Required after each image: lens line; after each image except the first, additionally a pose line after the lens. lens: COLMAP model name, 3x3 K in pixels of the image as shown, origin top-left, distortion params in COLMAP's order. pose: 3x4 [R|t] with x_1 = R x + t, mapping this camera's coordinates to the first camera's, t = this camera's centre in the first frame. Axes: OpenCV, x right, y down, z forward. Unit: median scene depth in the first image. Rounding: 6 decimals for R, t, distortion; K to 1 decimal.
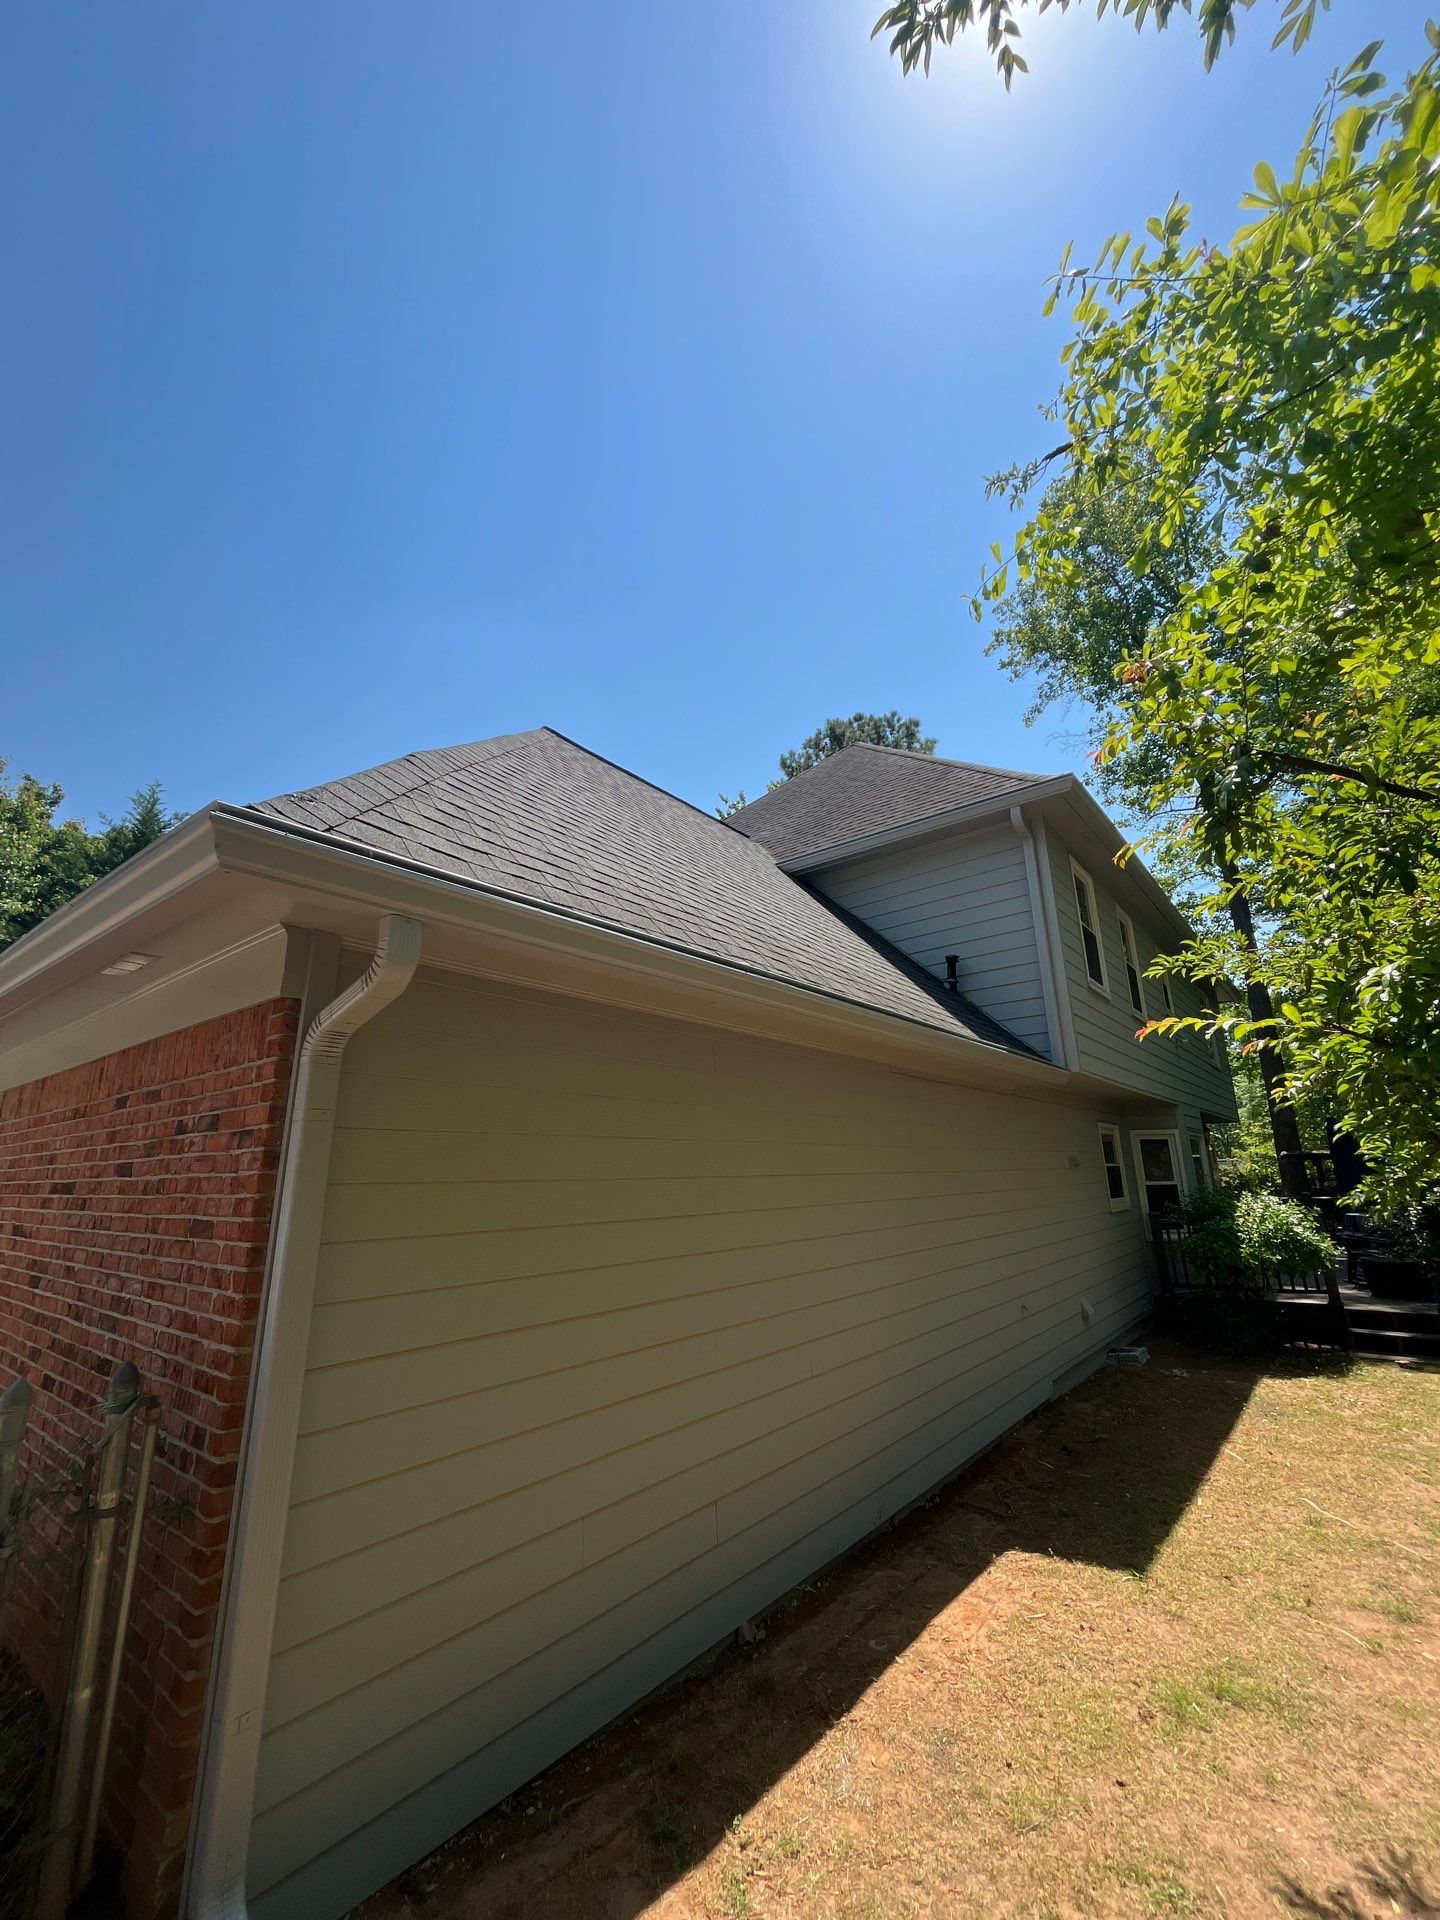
lens RADIAL K [[773.4, 0, 721.8], [0, 773.4, 950.1], [0, 0, 1]] dist [-0.006303, -0.000166]
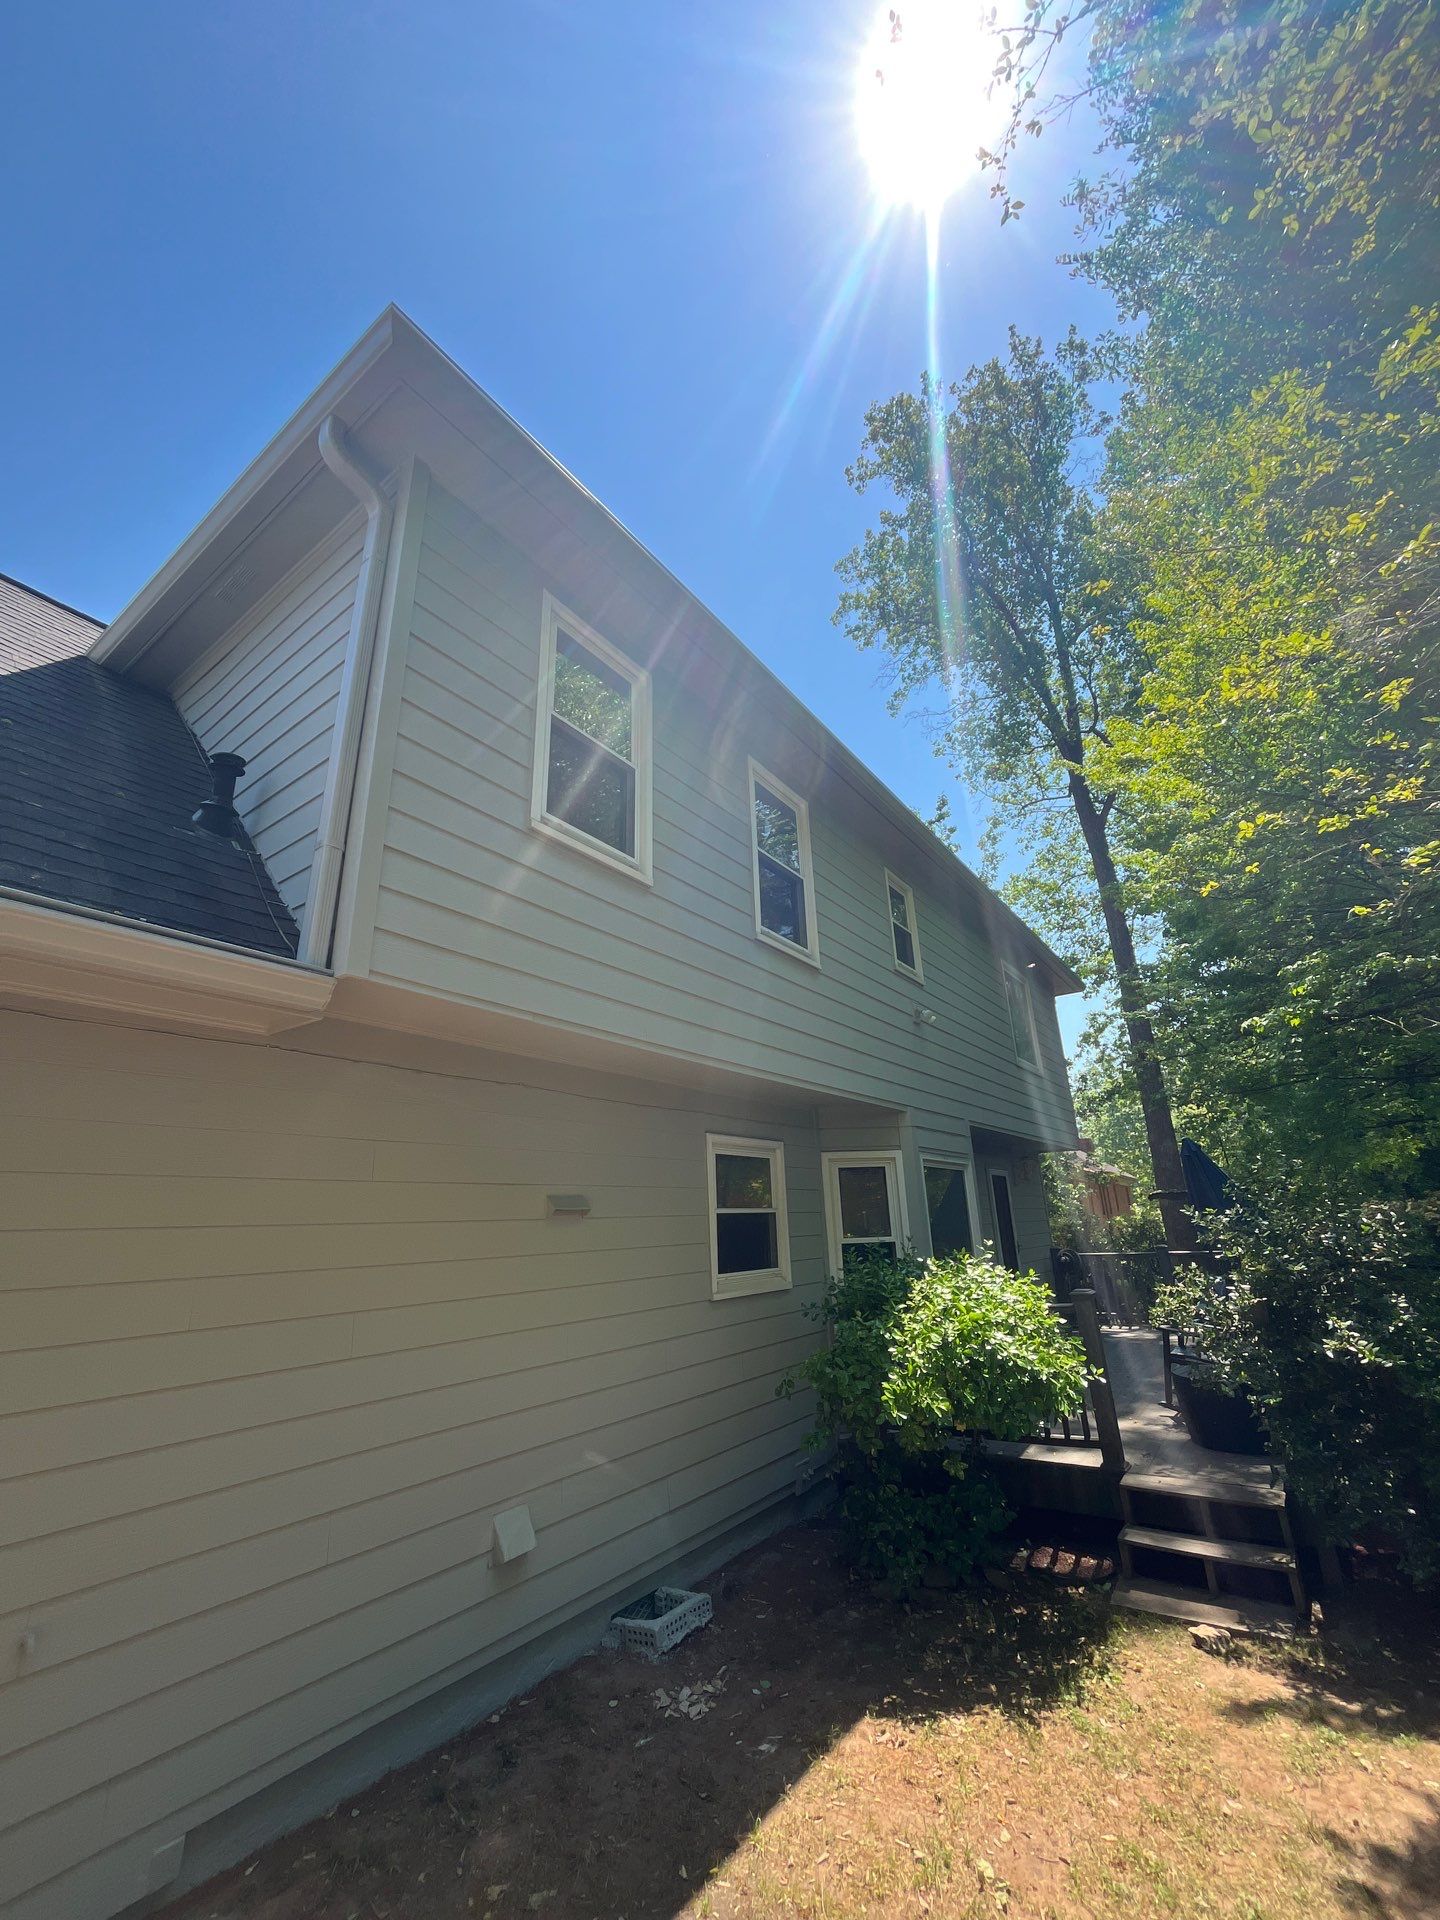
lens RADIAL K [[773.4, 0, 721.8], [0, 773.4, 950.1], [0, 0, 1]] dist [-0.006303, -0.000166]
pose [[0.998671, -0.005231, 0.051276, 0.505597], [0.008500, 0.997930, -0.063741, 0.134081], [-0.050837, 0.064092, 0.996648, 0.462893]]
